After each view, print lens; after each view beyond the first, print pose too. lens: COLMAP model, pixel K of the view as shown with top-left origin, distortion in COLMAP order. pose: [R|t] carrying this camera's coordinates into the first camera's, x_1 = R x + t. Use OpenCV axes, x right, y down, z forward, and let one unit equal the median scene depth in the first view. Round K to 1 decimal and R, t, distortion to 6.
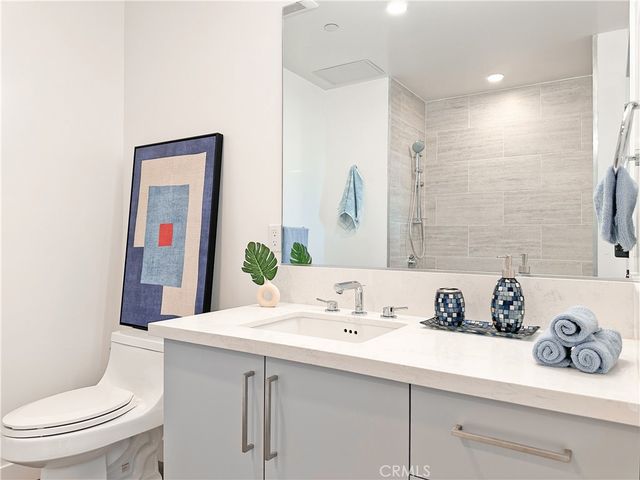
lens RADIAL K [[456.0, 0, 322.5], [0, 456.0, 240.4], [0, 0, 1]] dist [0.051798, -0.056001]
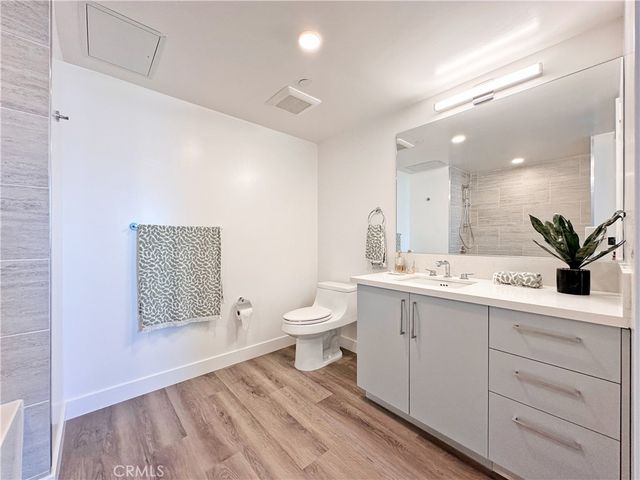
lens RADIAL K [[257.7, 0, 325.3], [0, 257.7, 239.7], [0, 0, 1]] dist [0.003143, 0.000216]
pose [[0.964169, -0.007442, -0.265186, -0.135195], [0.008835, 0.999953, 0.004060, -0.011436], [0.265143, -0.006258, 0.964189, -0.228863]]
